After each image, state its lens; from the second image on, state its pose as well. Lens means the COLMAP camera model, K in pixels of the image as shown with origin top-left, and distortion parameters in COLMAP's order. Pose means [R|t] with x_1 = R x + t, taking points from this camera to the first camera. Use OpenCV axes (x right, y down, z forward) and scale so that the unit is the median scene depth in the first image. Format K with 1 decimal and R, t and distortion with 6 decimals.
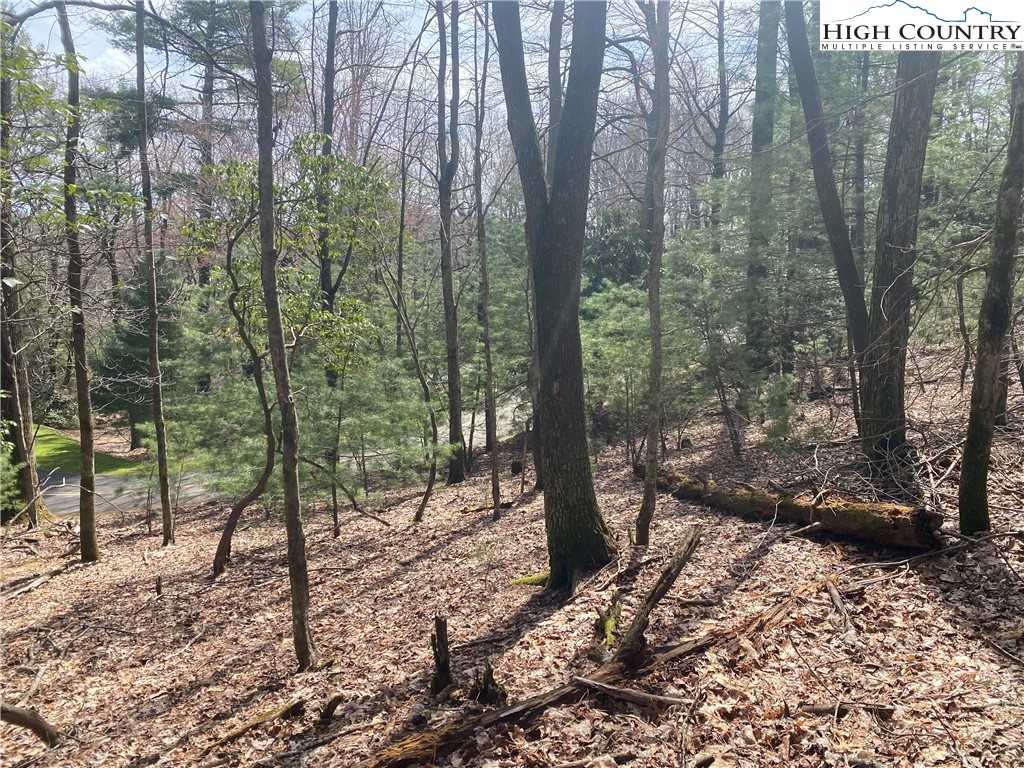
lens RADIAL K [[771.7, 0, 511.2], [0, 771.7, 383.7], [0, 0, 1]] dist [0.018140, -0.012247]
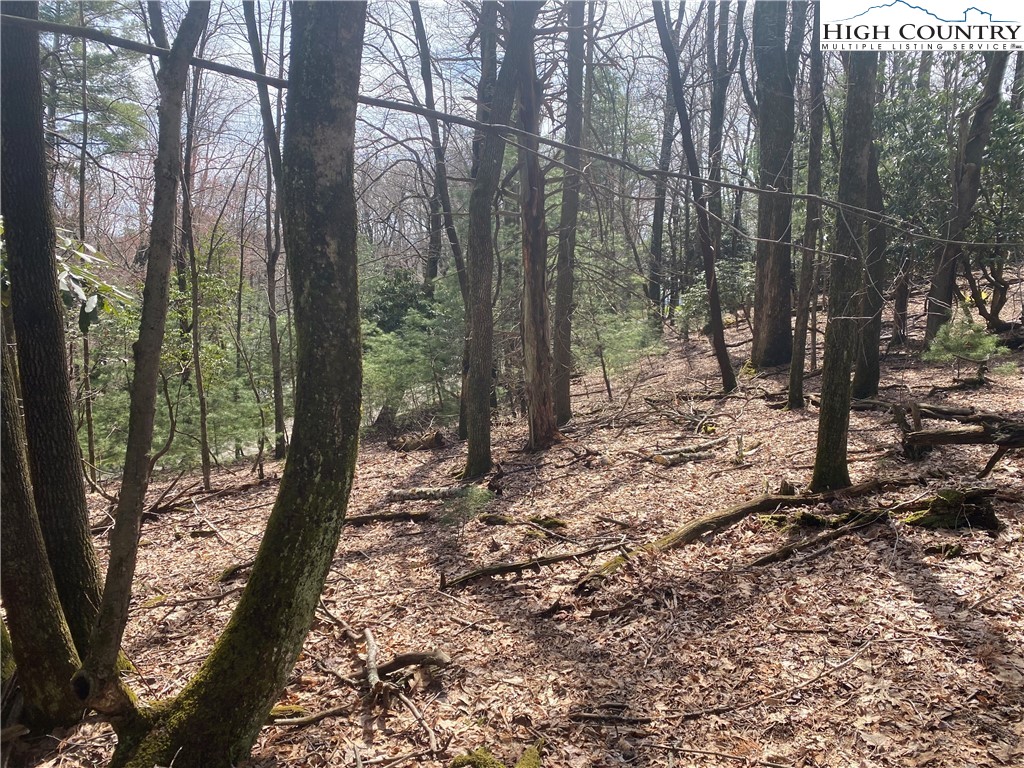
lens RADIAL K [[771.7, 0, 513.8], [0, 771.7, 384.0], [0, 0, 1]] dist [0.018140, -0.012247]
pose [[0.979313, -0.006338, 0.202252, 0.074772], [0.010326, 0.999772, -0.018673, 0.012908], [-0.202088, 0.020376, 0.979155, -0.596214]]
